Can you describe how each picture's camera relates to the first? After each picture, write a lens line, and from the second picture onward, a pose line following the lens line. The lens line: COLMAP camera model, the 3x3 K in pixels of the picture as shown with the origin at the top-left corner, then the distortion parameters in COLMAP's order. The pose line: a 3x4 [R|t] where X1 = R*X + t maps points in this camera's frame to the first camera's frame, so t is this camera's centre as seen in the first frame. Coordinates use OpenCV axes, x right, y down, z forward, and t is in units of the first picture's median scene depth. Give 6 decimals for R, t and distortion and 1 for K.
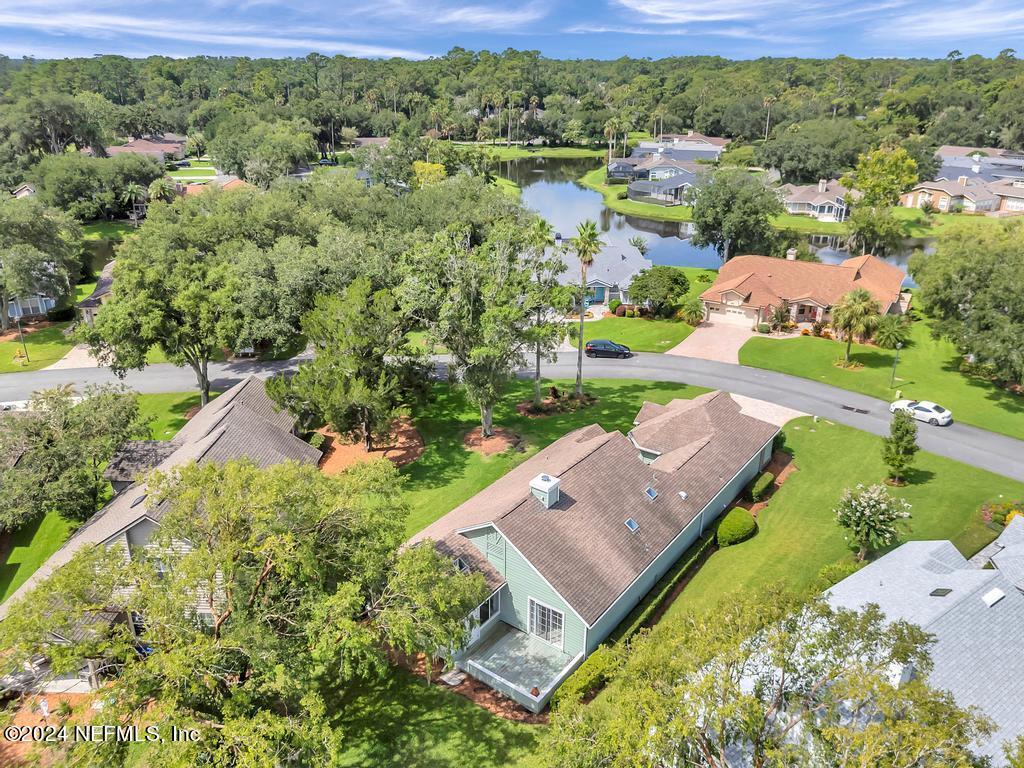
lens RADIAL K [[769.3, 0, 515.8], [0, 769.3, 368.4], [0, 0, 1]] dist [0.032114, -0.002036]
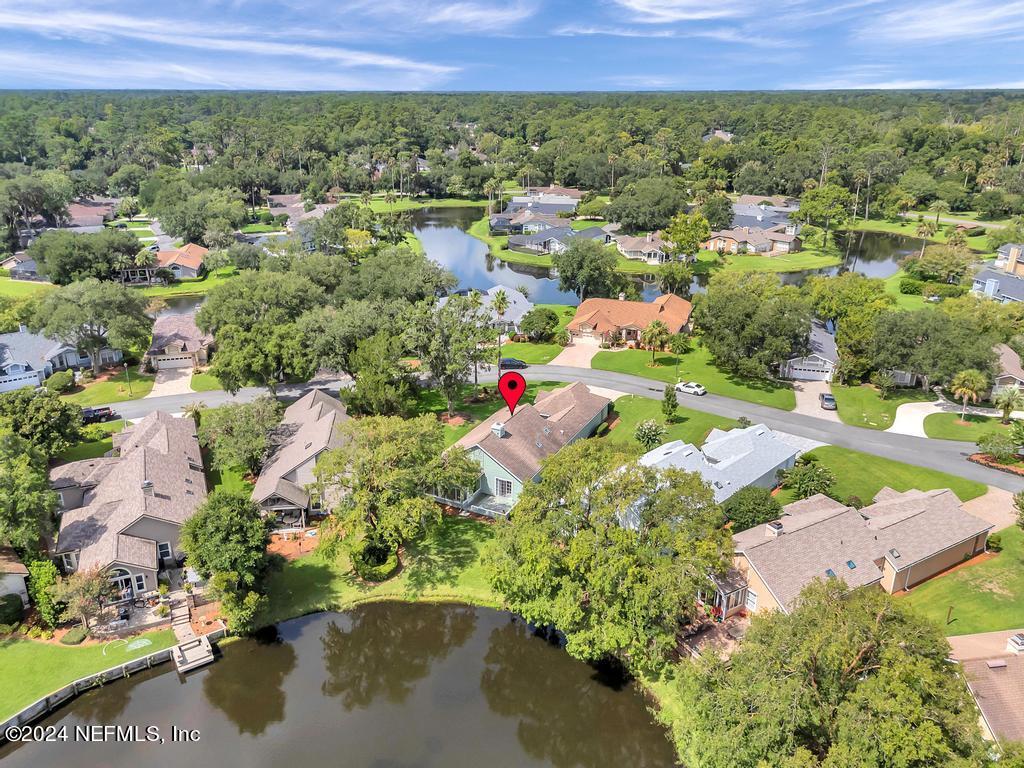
lens RADIAL K [[769.3, 0, 515.8], [0, 769.3, 368.4], [0, 0, 1]] dist [0.032114, -0.002036]
pose [[0.985690, -0.056402, 0.158851, -0.093936], [0.060788, 0.997888, -0.022880, 0.016360], [-0.157225, 0.032209, 0.987037, -0.428907]]
